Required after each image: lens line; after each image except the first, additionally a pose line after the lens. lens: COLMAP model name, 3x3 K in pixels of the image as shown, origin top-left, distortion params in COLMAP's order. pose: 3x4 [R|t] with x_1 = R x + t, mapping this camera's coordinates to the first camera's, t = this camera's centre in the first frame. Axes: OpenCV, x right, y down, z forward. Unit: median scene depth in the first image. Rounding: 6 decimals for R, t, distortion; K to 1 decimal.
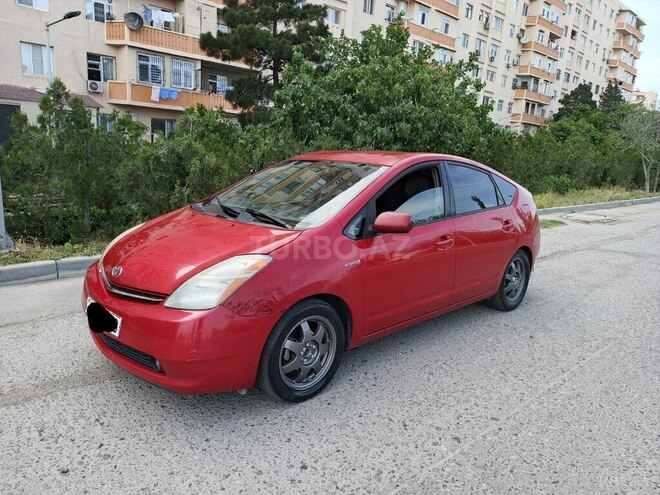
lens RADIAL K [[468.9, 0, 327.6], [0, 468.9, 252.5], [0, 0, 1]] dist [0.011437, -0.005193]
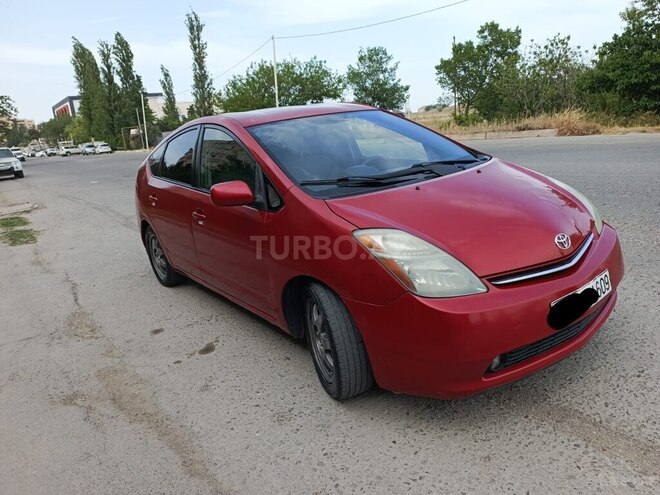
lens RADIAL K [[468.9, 0, 327.6], [0, 468.9, 252.5], [0, 0, 1]] dist [0.011437, -0.005193]
pose [[0.092955, -0.334598, 0.937765, -0.250623], [0.321712, 0.901417, 0.289740, -0.060287], [-0.942264, 0.274758, 0.191435, 0.251734]]
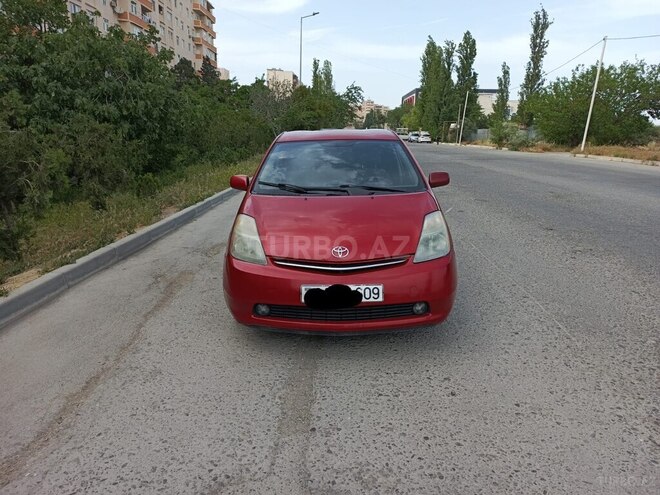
lens RADIAL K [[468.9, 0, 327.6], [0, 468.9, 252.5], [0, 0, 1]] dist [0.011437, -0.005193]
pose [[0.695145, -0.230275, 0.680990, -0.248732], [0.192535, 0.972337, 0.132255, -0.022255], [-0.692607, 0.039178, 0.720251, 0.048114]]
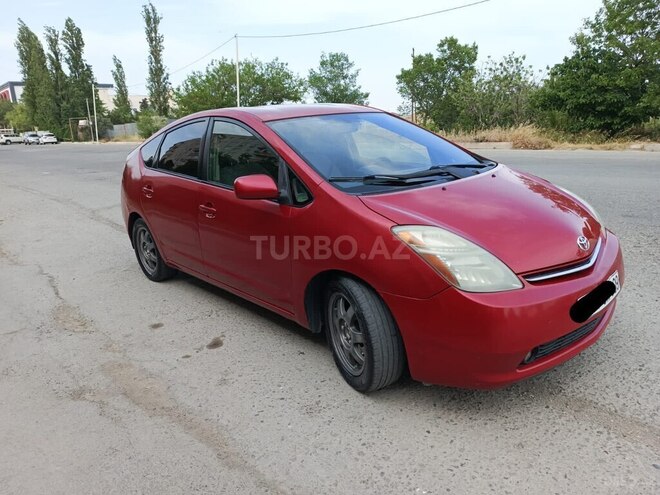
lens RADIAL K [[468.9, 0, 327.6], [0, 468.9, 252.5], [0, 0, 1]] dist [0.011437, -0.005193]
pose [[0.006193, -0.326638, 0.945129, -0.255589], [0.266028, 0.911626, 0.313316, -0.066837], [-0.963946, 0.249490, 0.092540, 0.280690]]
